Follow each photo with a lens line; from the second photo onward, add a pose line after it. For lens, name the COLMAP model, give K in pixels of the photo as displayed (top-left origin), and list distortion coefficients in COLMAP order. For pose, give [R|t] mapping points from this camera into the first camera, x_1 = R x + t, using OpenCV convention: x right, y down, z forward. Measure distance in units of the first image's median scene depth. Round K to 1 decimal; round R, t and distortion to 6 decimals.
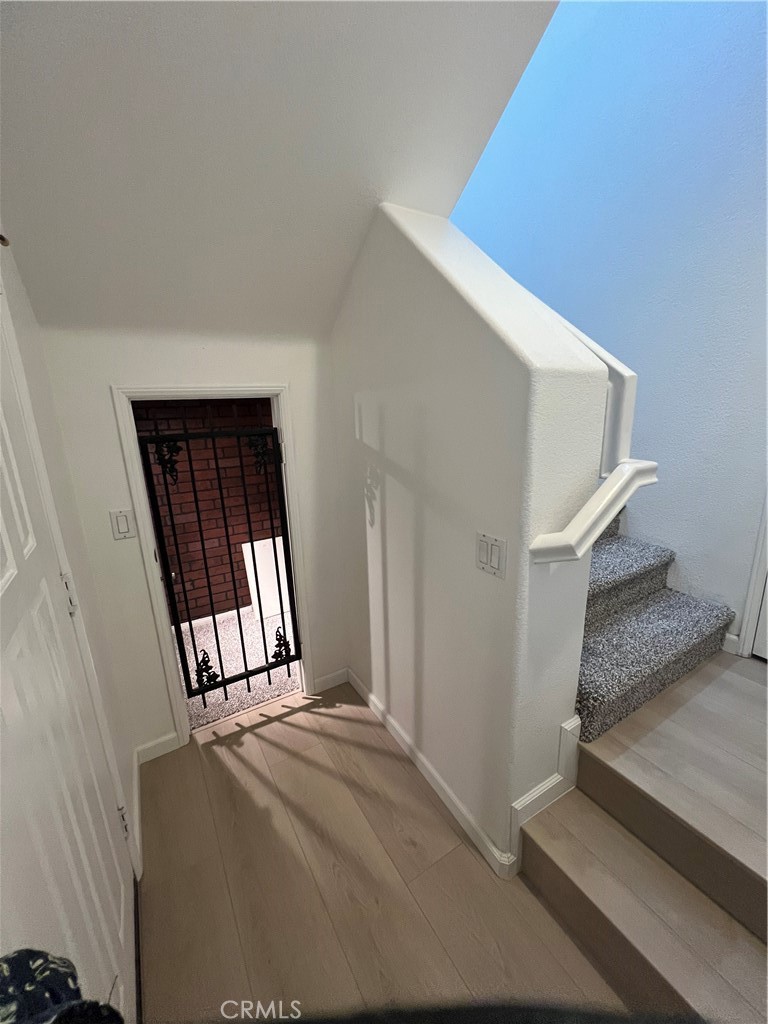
lens RADIAL K [[410.3, 0, 388.1], [0, 410.3, 510.1], [0, 0, 1]] dist [-0.001305, 0.000254]
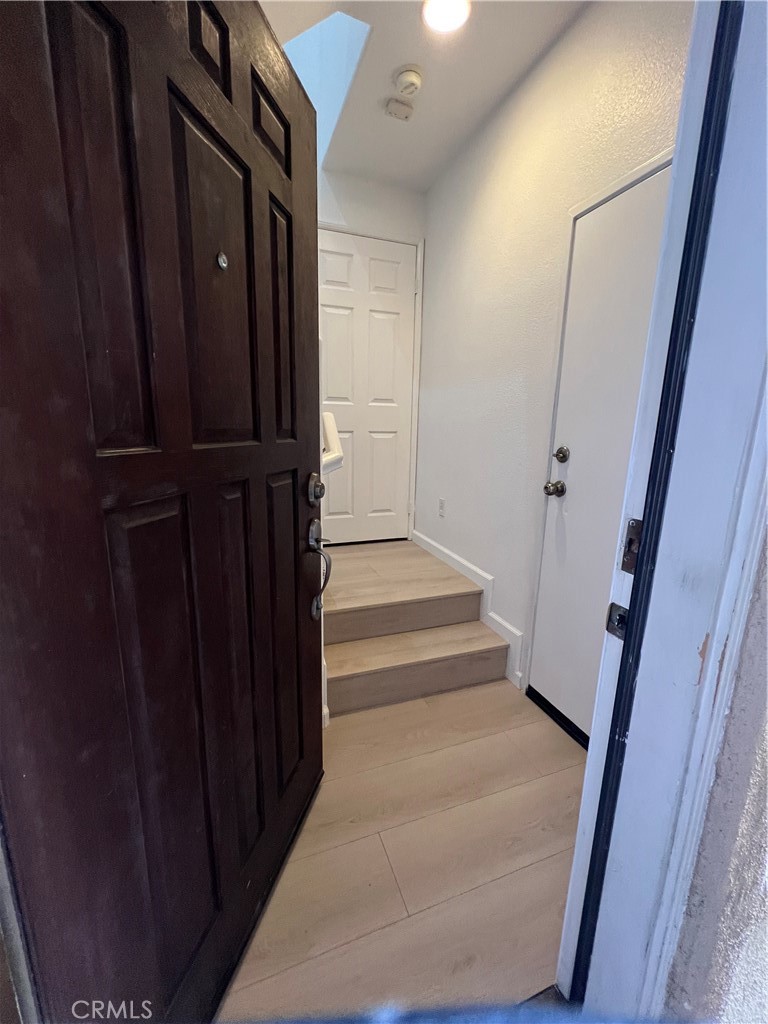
lens RADIAL K [[410.3, 0, 386.9], [0, 410.3, 512.5], [0, 0, 1]] dist [-0.001305, 0.000254]
pose [[0.182065, -0.164756, 0.969385, -0.863883], [0.215233, 0.968632, 0.124204, 0.105801], [-0.959441, 0.186030, 0.211815, 0.411559]]
